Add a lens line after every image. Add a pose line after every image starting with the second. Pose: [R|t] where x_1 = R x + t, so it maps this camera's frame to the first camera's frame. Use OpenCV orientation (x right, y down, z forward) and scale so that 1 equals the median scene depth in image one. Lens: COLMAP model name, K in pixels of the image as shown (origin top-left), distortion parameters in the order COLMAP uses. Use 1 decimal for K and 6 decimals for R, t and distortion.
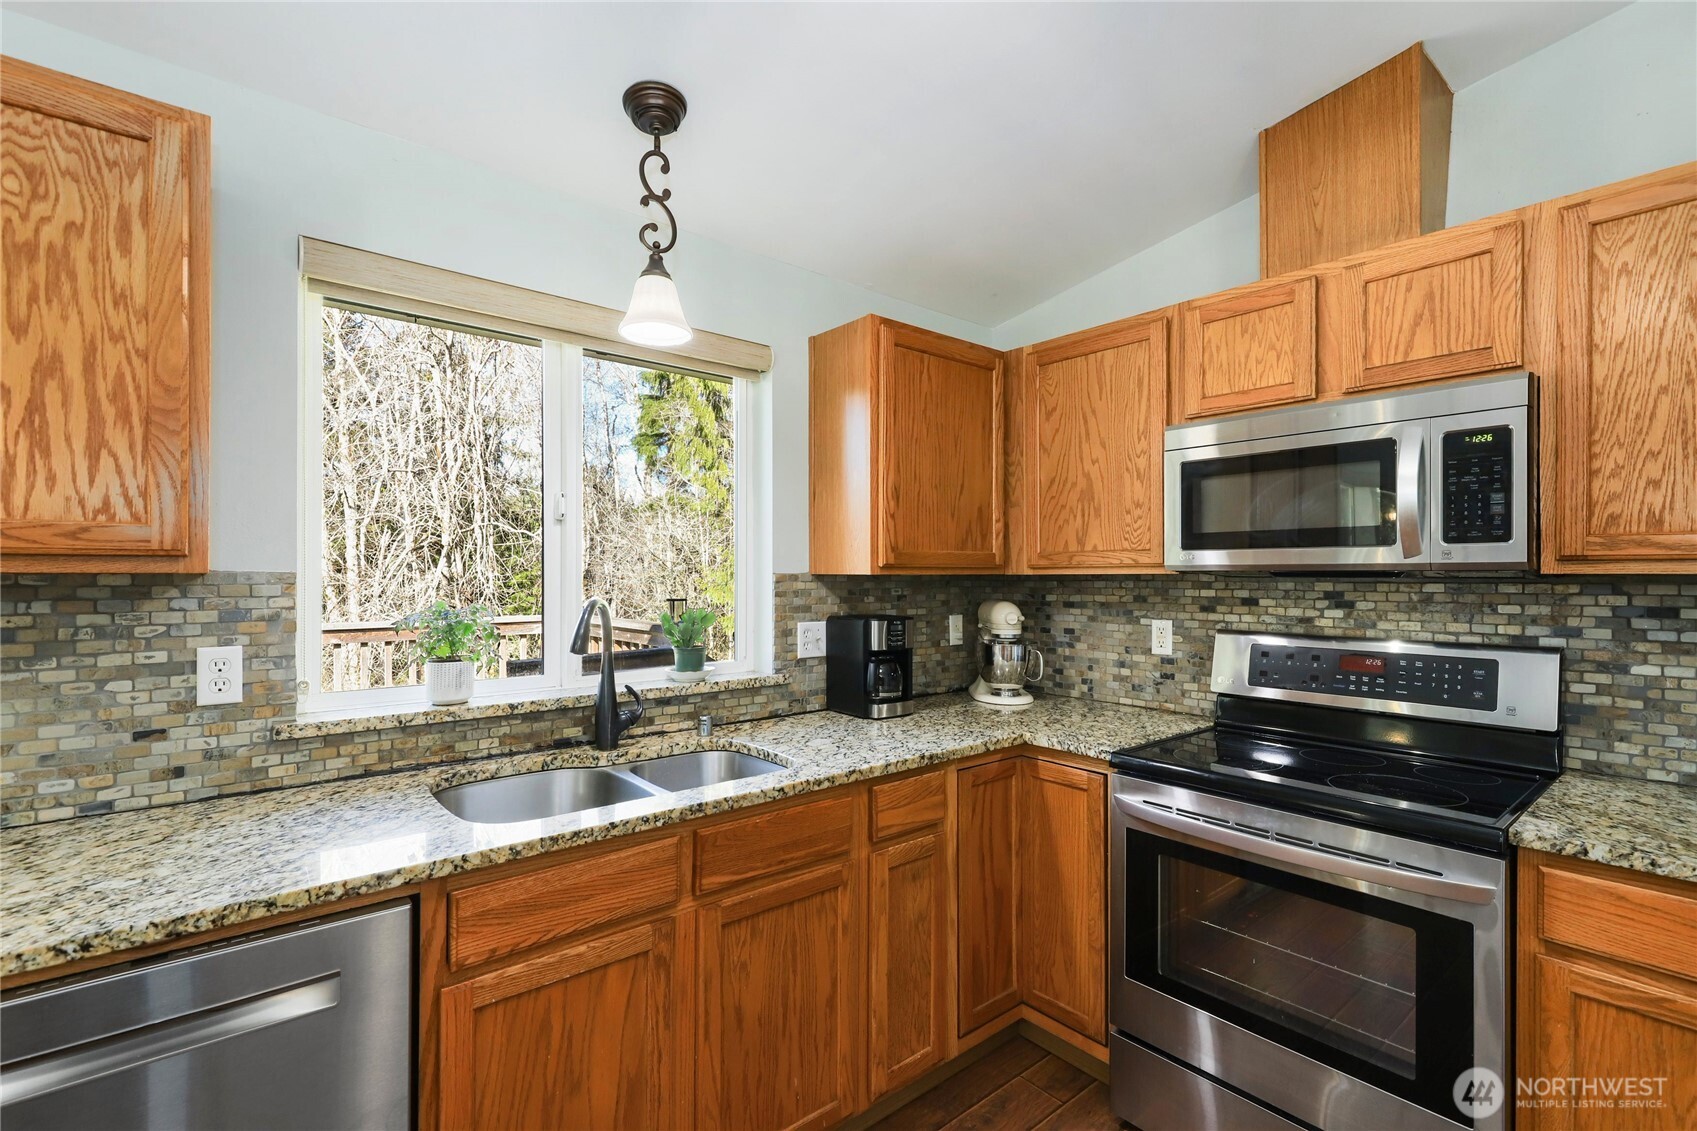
lens RADIAL K [[746.4, 0, 829.5], [0, 746.4, 573.3], [0, 0, 1]] dist [0.001002, -0.000431]
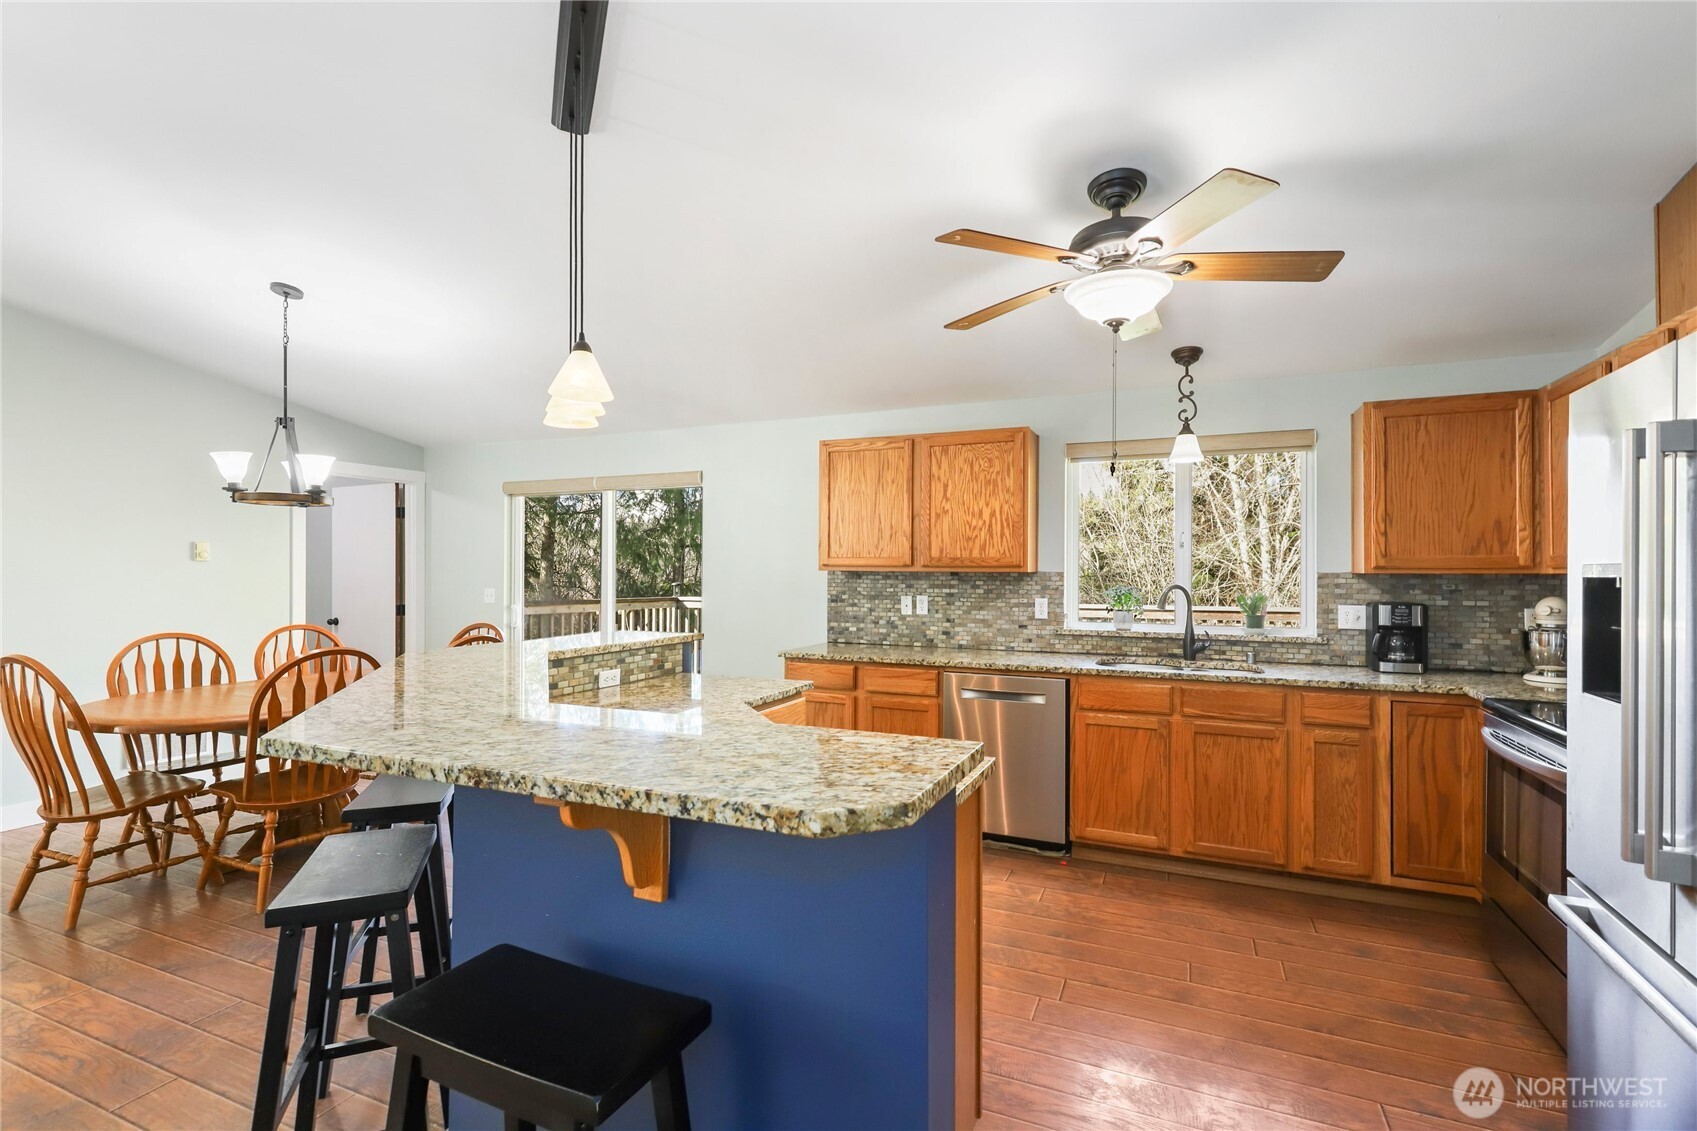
lens RADIAL K [[763.9, 0, 846.3], [0, 763.9, 568.8], [0, 0, 1]] dist [0.002443, -0.000792]
pose [[0.438817, -0.004658, -0.898565, 1.119919], [-0.001996, 0.999979, -0.006158, 0.004610], [0.898574, 0.004496, 0.438798, -0.714464]]
